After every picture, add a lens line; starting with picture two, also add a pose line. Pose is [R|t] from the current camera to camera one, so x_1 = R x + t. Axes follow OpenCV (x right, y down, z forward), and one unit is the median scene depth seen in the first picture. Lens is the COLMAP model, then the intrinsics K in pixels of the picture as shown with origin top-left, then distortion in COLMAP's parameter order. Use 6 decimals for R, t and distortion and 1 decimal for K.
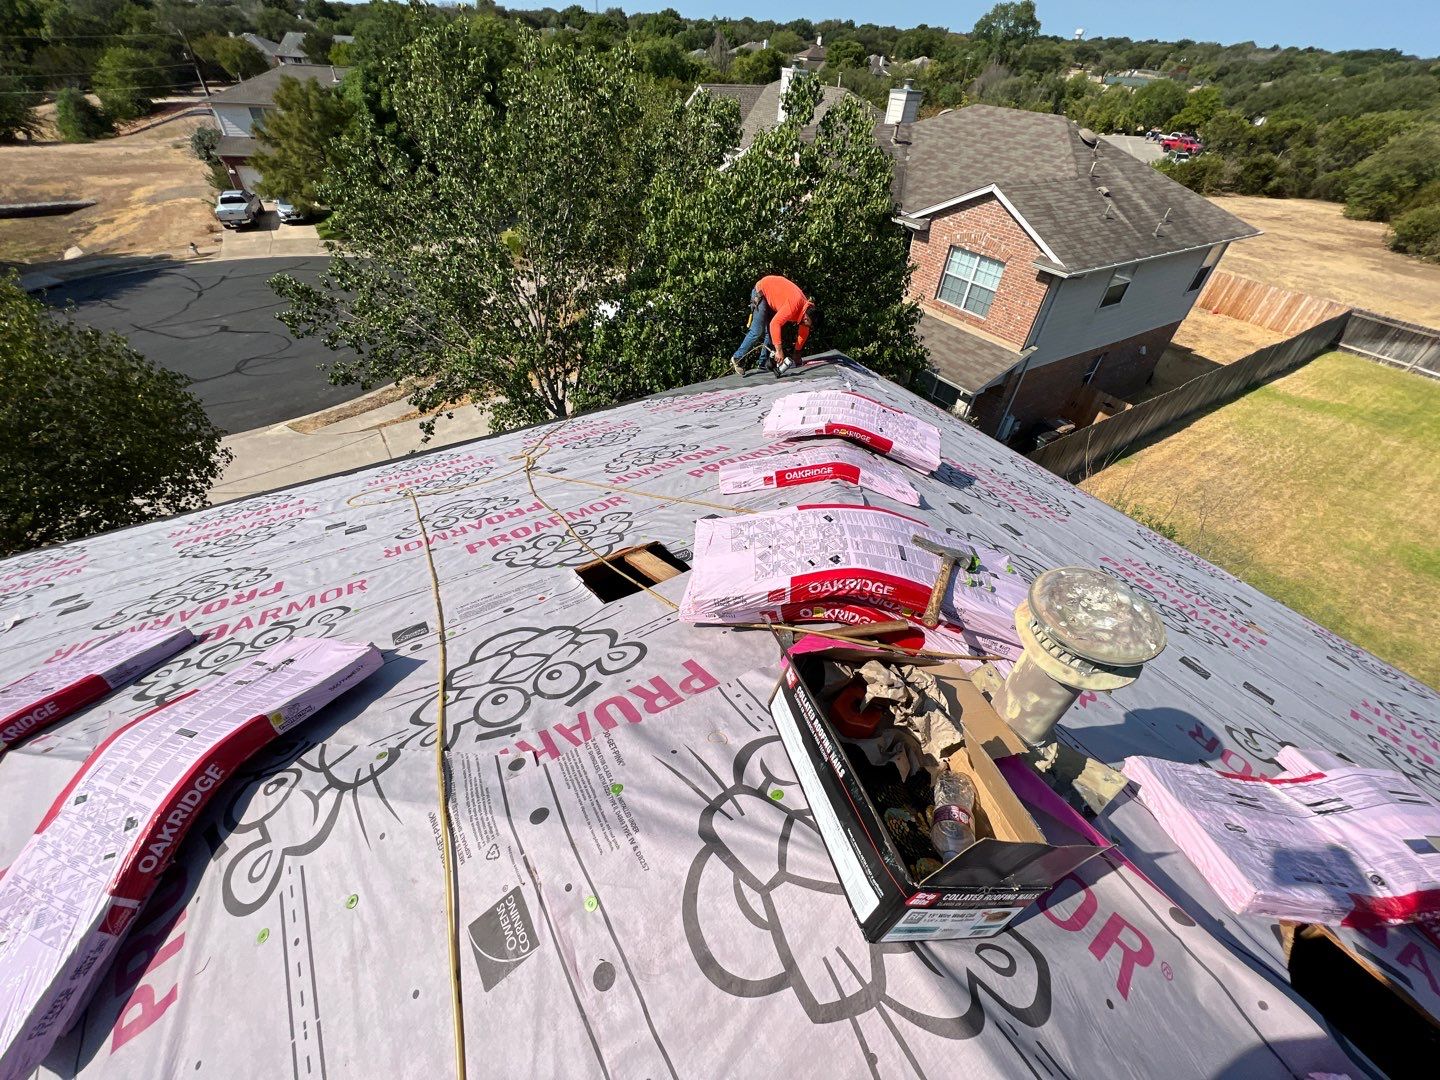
lens RADIAL K [[578.7, 0, 717.4], [0, 578.7, 531.7], [0, 0, 1]] dist [-0.002661, 0.000917]
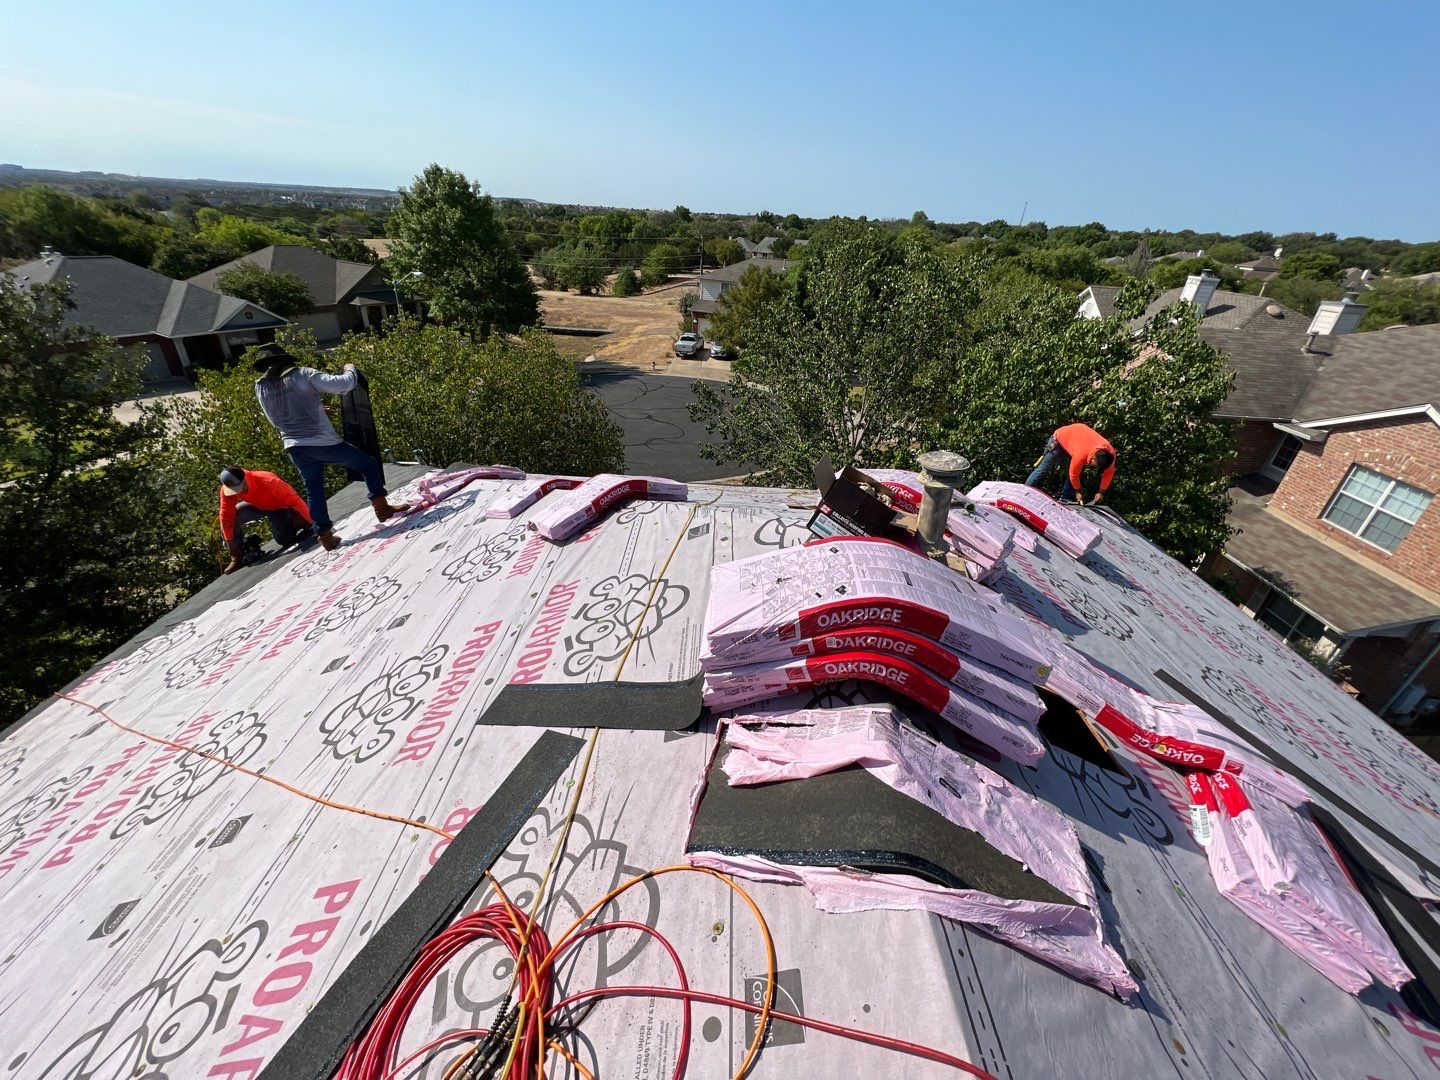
lens RADIAL K [[573.1, 0, 716.6], [0, 573.1, 533.7], [0, 0, 1]] dist [-0.001029, 0.000596]
pose [[0.831197, 0.265148, -0.488680, 0.061657], [-0.372875, 0.917827, -0.136230, 0.061577], [0.412403, 0.295451, 0.861762, -0.078696]]
